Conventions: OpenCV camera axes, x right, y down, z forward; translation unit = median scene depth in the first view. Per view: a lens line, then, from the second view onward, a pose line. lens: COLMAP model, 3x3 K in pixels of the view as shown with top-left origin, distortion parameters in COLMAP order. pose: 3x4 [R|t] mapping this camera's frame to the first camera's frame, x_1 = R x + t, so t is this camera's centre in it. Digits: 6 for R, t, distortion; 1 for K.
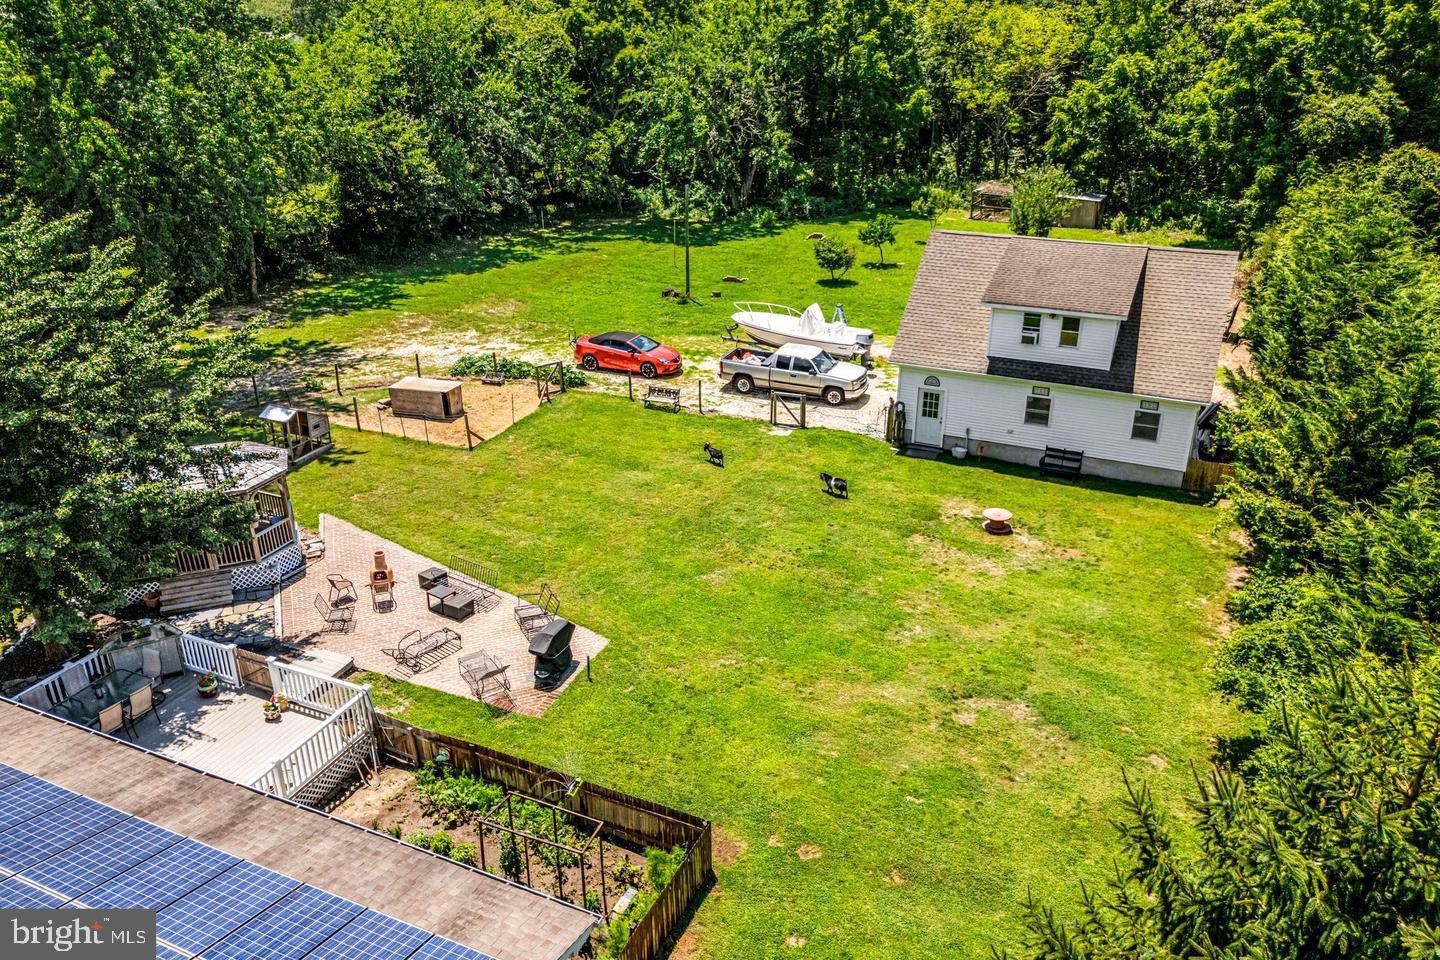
lens RADIAL K [[1063.6, 0, 720.2], [0, 1063.6, 478.4], [0, 0, 1]] dist [0.060271, -0.054914]
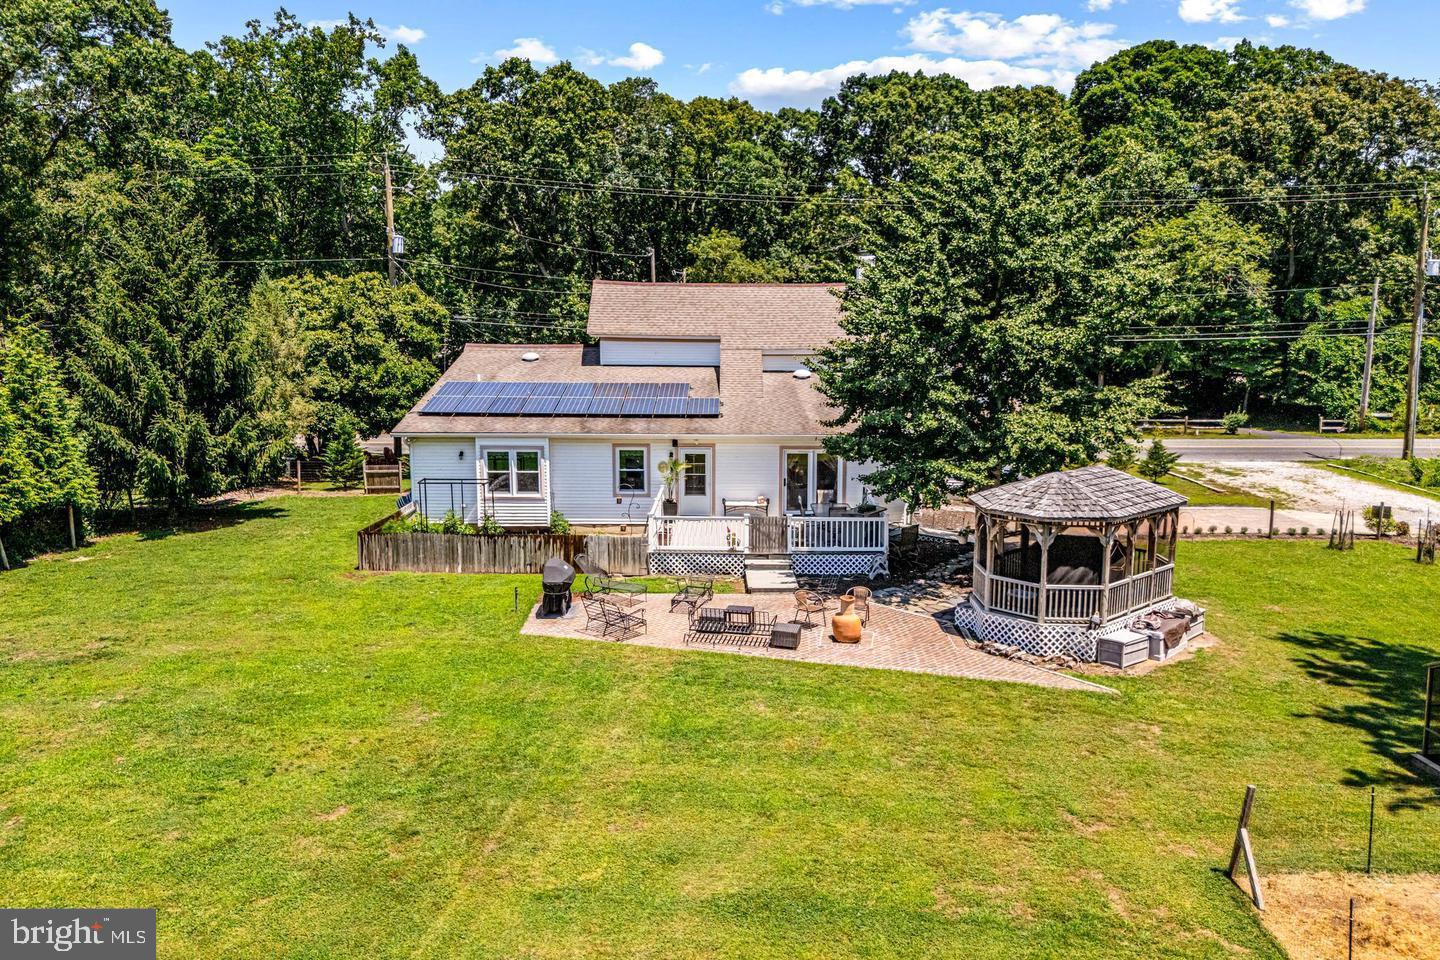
lens RADIAL K [[1063.6, 0, 721.9], [0, 1063.6, 475.1], [0, 0, 1]] dist [0.060271, -0.054914]
pose [[-0.916233, 0.056390, -0.396658, 0.052316], [-0.167025, 0.846149, 0.506097, -0.268268], [0.364171, 0.529955, -0.765851, 1.041562]]
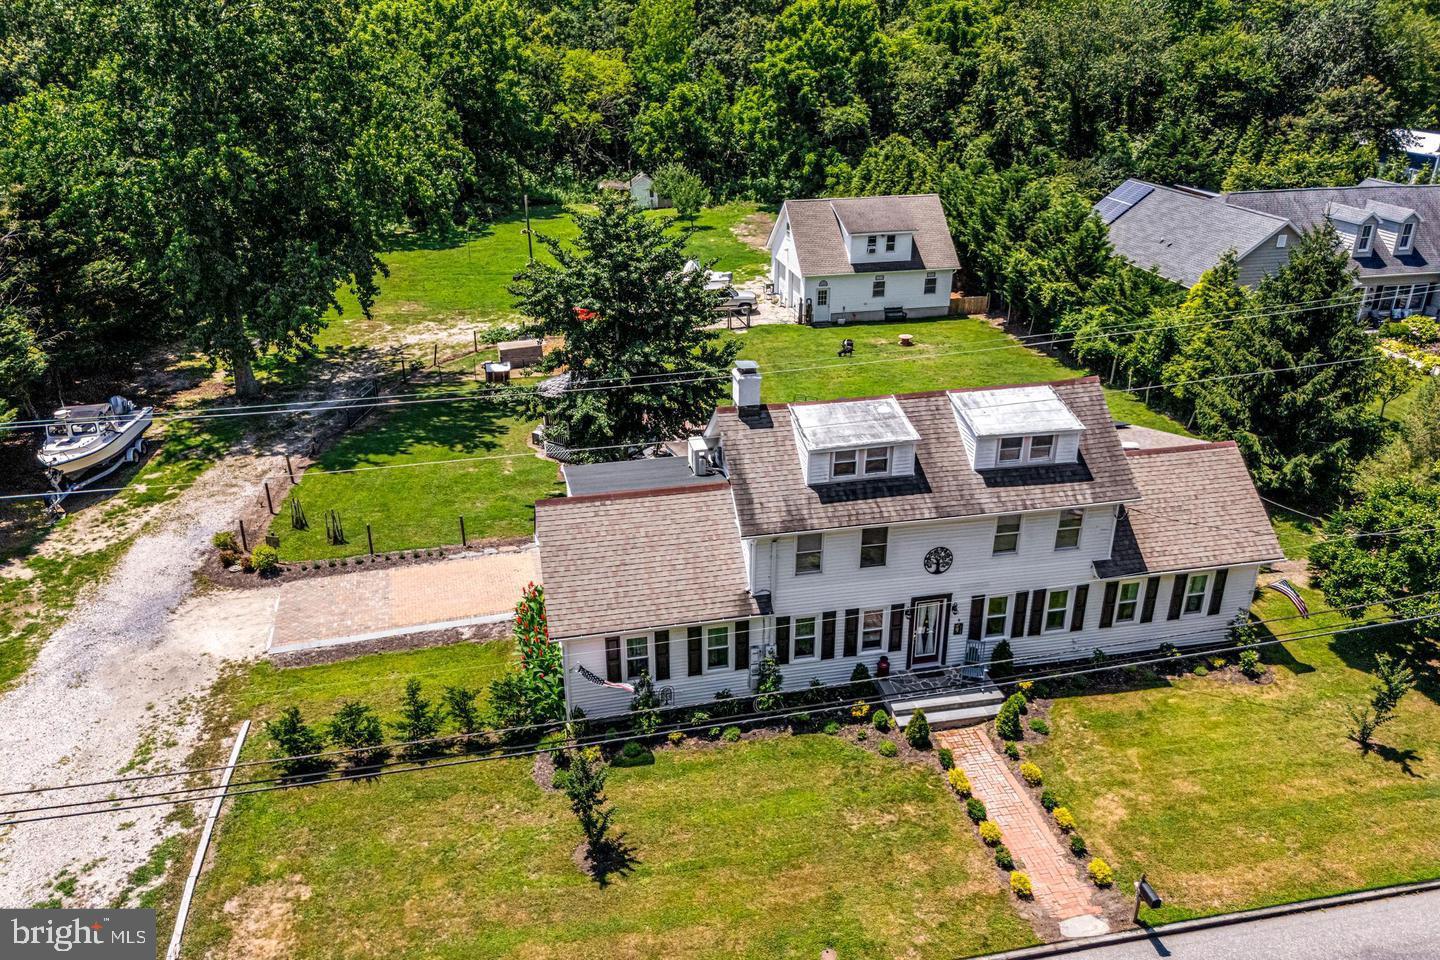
lens RADIAL K [[1063.6, 0, 722.6], [0, 1063.6, 479.0], [0, 0, 1]] dist [0.060271, -0.054914]
pose [[0.801121, -0.241523, 0.547606, -0.870588], [0.244055, 0.967262, 0.069572, 0.052483], [-0.546482, 0.077910, 0.833839, -0.319361]]
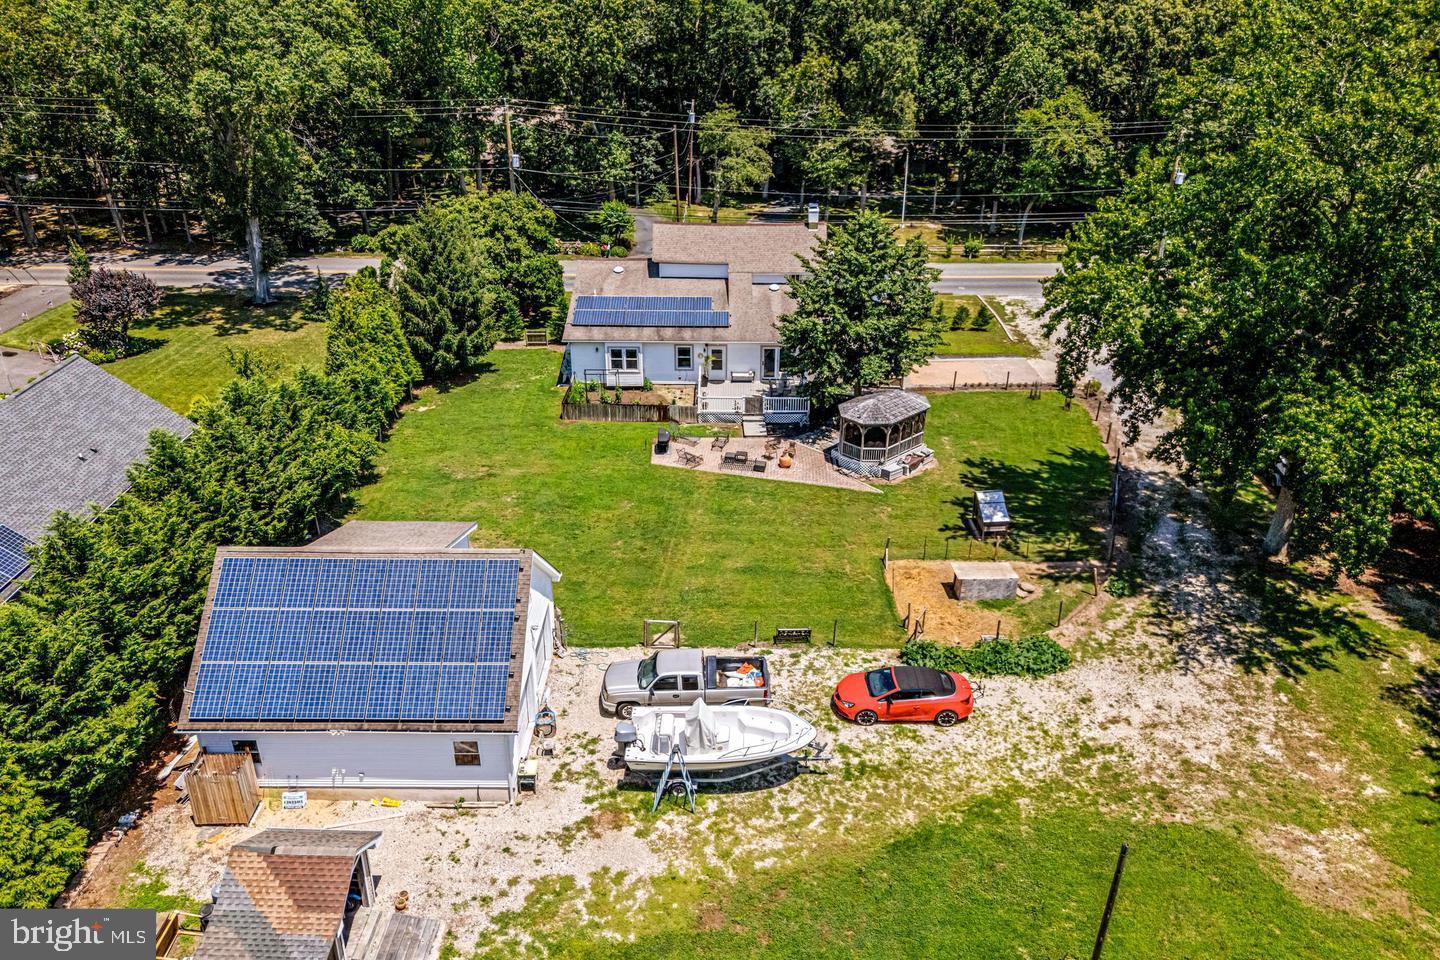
lens RADIAL K [[1063.6, 0, 716.4], [0, 1063.6, 470.8], [0, 0, 1]] dist [0.060271, -0.054914]
pose [[-0.913313, 0.178806, -0.365908, 0.348845], [-0.169590, 0.649881, 0.740873, -0.898857], [0.370269, 0.738703, -0.563221, 1.414533]]
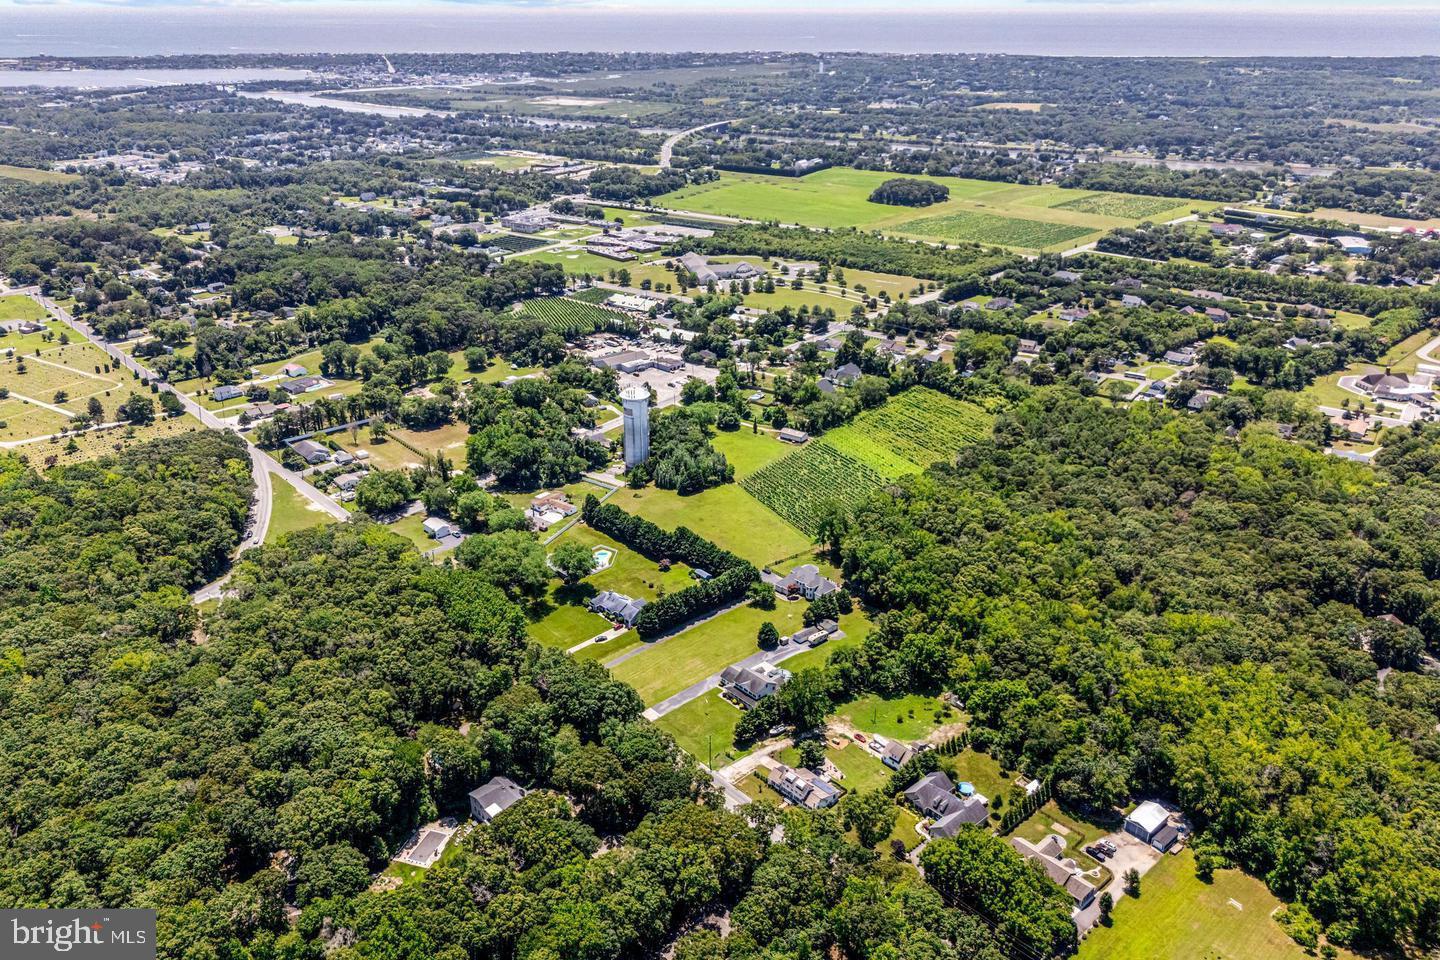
lens RADIAL K [[1063.6, 0, 722.9], [0, 1063.6, 481.5], [0, 0, 1]] dist [0.060271, -0.054914]
pose [[0.924039, 0.161969, -0.346290, 1.636165], [-0.164313, 0.986145, 0.022795, -2.315680], [0.345185, 0.035837, 0.937850, -7.998089]]
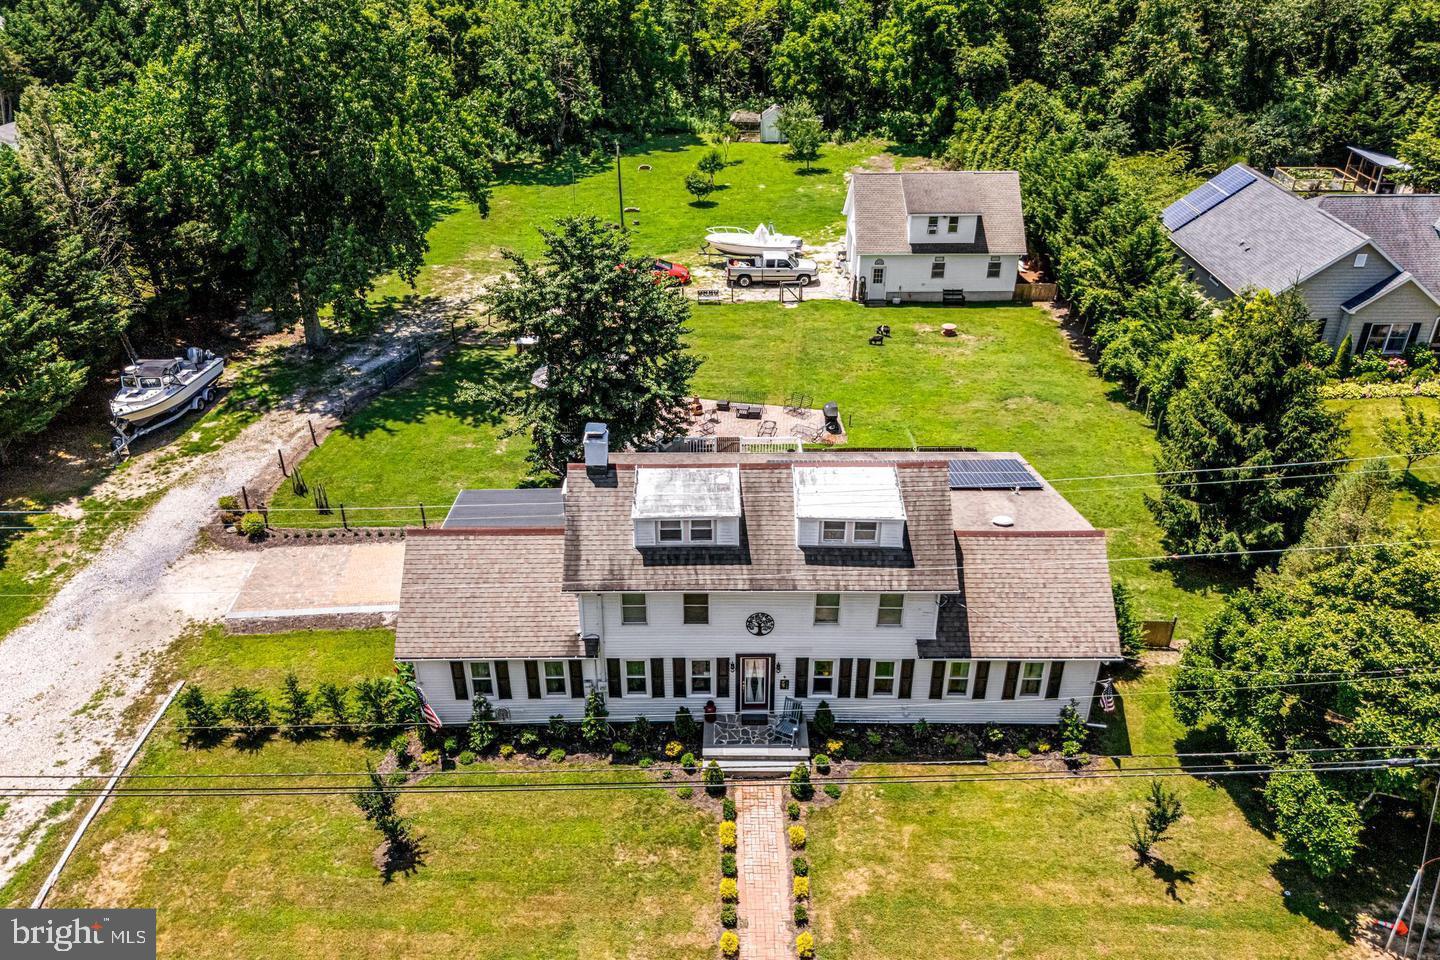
lens RADIAL K [[1063.6, 0, 723.2], [0, 1063.6, 479.7], [0, 0, 1]] dist [0.060271, -0.054914]
pose [[0.908775, -0.207642, 0.361957, -0.660525], [0.170488, 0.976463, 0.132114, -0.015193], [-0.380870, -0.058352, 0.922786, -0.483674]]
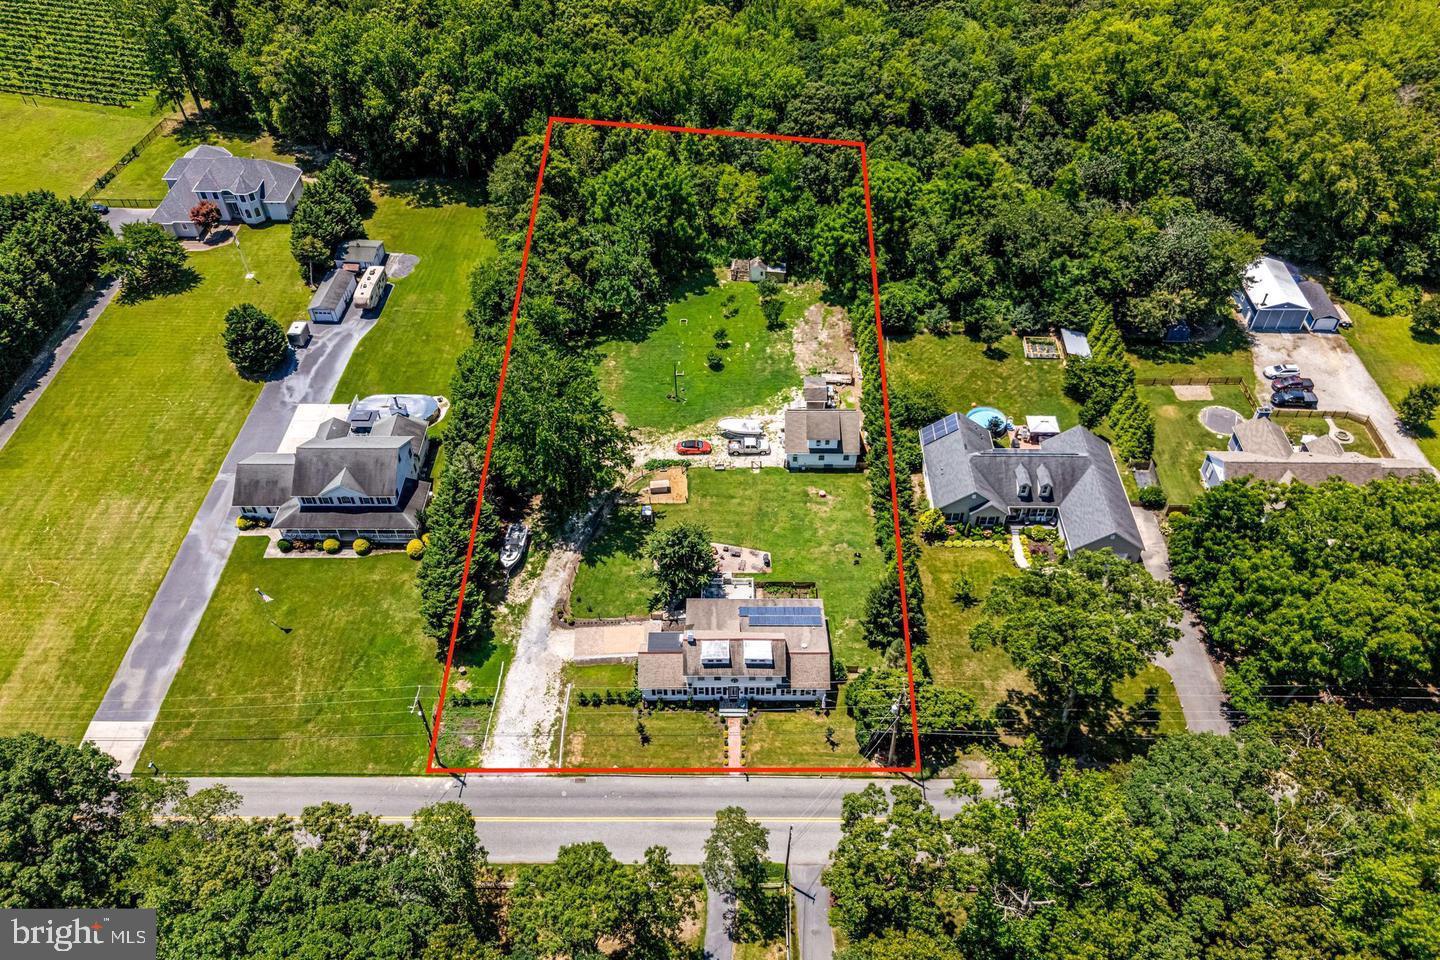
lens RADIAL K [[1063.6, 0, 723.3], [0, 1063.6, 471.8], [0, 0, 1]] dist [0.060271, -0.054914]
pose [[0.911124, -0.289277, 0.293551, -1.081287], [0.171018, 0.913429, 0.369324, -1.359794], [-0.374975, -0.286298, 0.881719, -2.121109]]
